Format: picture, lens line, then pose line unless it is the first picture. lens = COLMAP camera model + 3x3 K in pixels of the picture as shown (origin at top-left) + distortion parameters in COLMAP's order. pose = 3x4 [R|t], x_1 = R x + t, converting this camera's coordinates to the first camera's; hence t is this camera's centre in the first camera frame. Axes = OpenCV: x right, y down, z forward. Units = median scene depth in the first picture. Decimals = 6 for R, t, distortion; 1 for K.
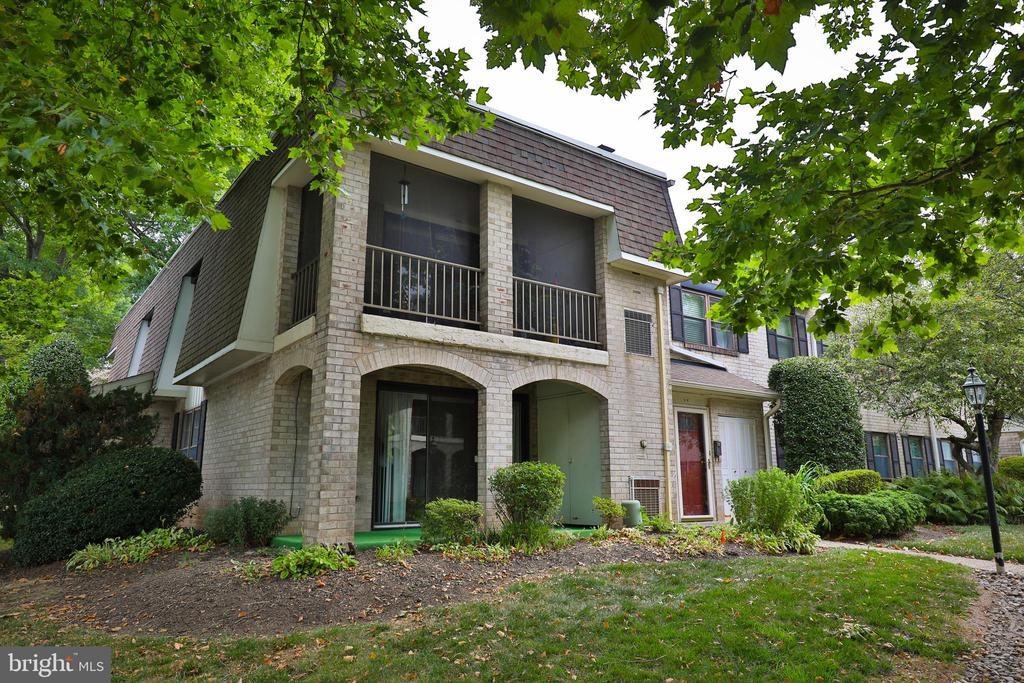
lens RADIAL K [[695.6, 0, 511.9], [0, 695.6, 339.1], [0, 0, 1]] dist [0.005057, 0.001671]
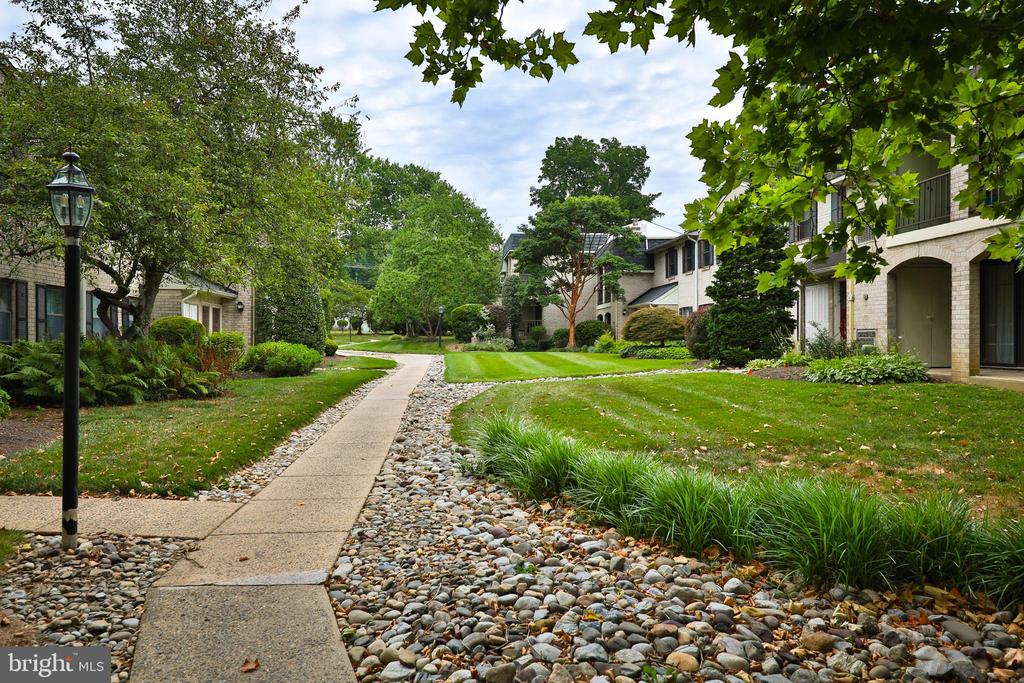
lens RADIAL K [[695.6, 0, 512.4], [0, 695.6, 340.4], [0, 0, 1]] dist [0.005057, 0.001671]
pose [[0.491697, 0.003237, 0.870760, 0.203389], [-0.186199, 0.977254, 0.101509, 0.033464], [-0.850625, -0.212047, 0.481116, 0.248920]]
